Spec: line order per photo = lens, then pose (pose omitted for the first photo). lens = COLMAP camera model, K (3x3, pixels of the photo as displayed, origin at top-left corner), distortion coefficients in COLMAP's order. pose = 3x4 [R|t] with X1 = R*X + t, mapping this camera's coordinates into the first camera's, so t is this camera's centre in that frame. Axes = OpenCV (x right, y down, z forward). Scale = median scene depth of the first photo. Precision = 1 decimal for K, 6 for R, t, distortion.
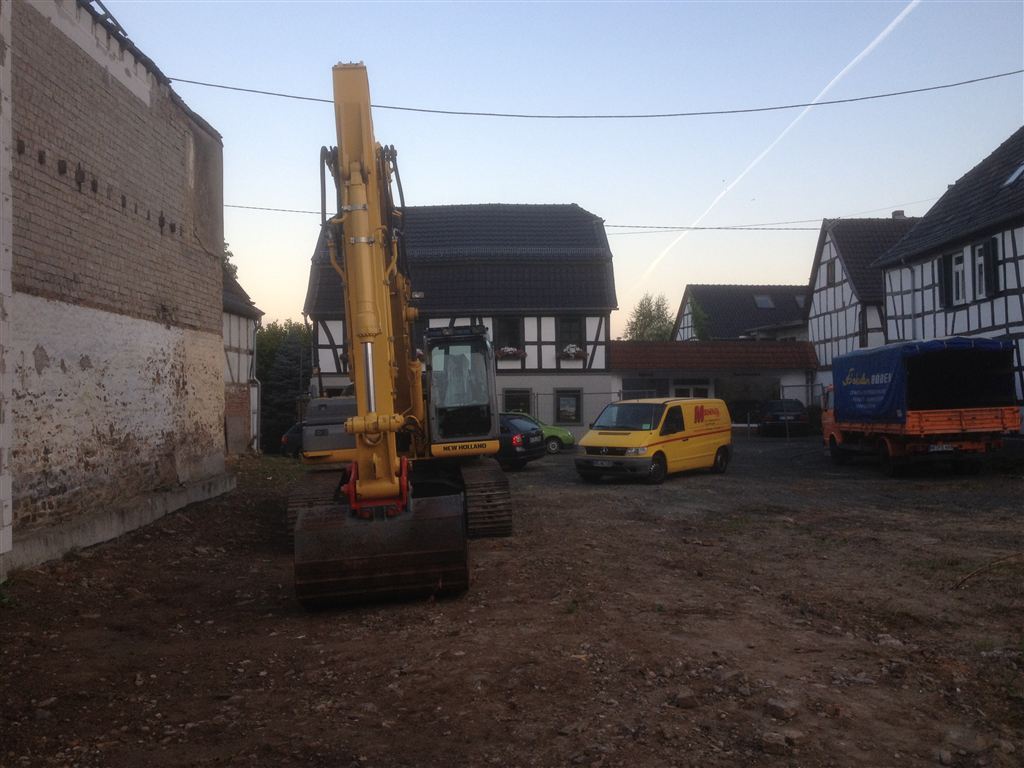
lens RADIAL K [[1023.7, 0, 511.9], [0, 1023.7, 388.1], [0, 0, 1]] dist [0.061771, 0.000000]
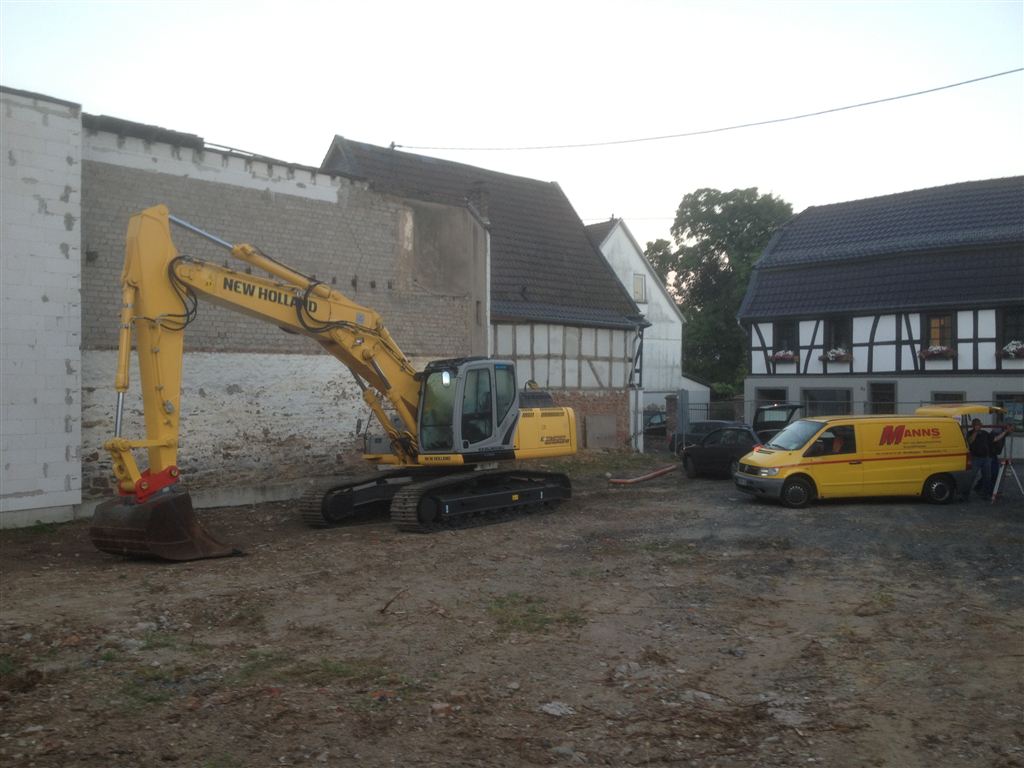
lens RADIAL K [[1023.7, 0, 509.8], [0, 1023.7, 379.7], [0, 0, 1]] dist [0.061771, 0.000000]
pose [[0.692351, 0.006878, -0.721528, 0.396544], [0.003123, 0.999917, 0.012529, -0.022852], [0.721554, -0.010928, 0.692271, 0.096857]]
